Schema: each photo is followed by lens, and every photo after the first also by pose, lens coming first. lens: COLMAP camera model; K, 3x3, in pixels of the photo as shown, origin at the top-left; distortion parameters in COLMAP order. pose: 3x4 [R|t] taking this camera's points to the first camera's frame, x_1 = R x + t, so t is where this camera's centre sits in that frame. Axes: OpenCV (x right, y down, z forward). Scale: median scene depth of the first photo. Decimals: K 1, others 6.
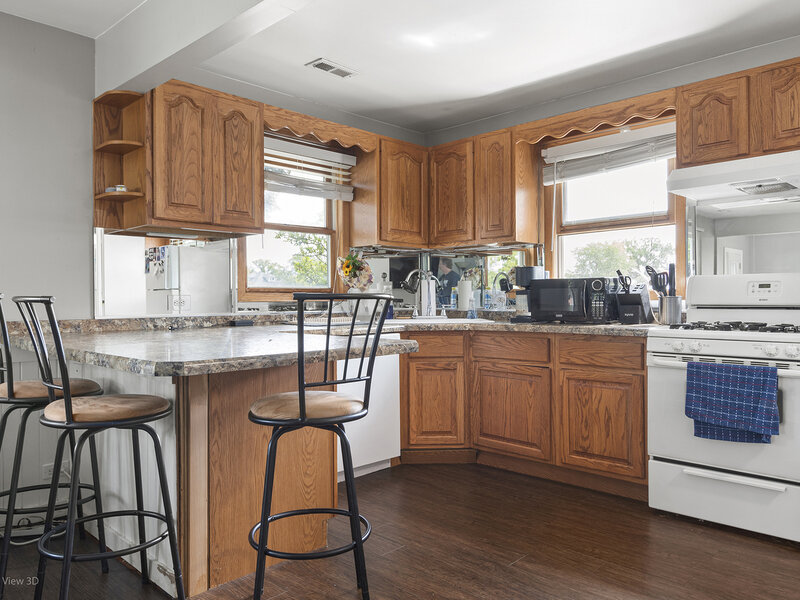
lens RADIAL K [[592.7, 0, 396.9], [0, 592.7, 296.5], [0, 0, 1]] dist [0.006254, -0.003070]
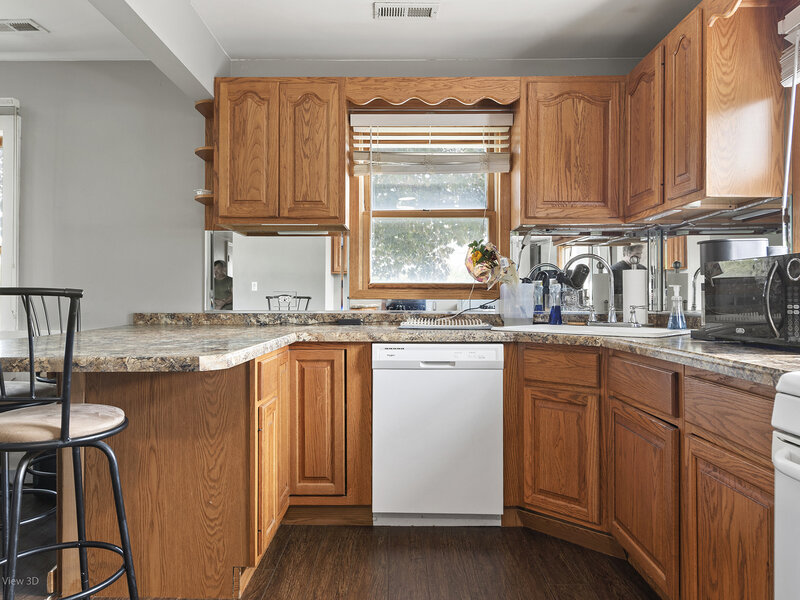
lens RADIAL K [[569.9, 0, 402.3], [0, 569.9, 291.8], [0, 0, 1]] dist [0.021082, -0.011446]
pose [[0.694019, -0.000906, -0.719956, 0.450072], [-0.002372, 0.999991, -0.003545, 0.000922], [0.719953, 0.004168, 0.694010, 0.459371]]
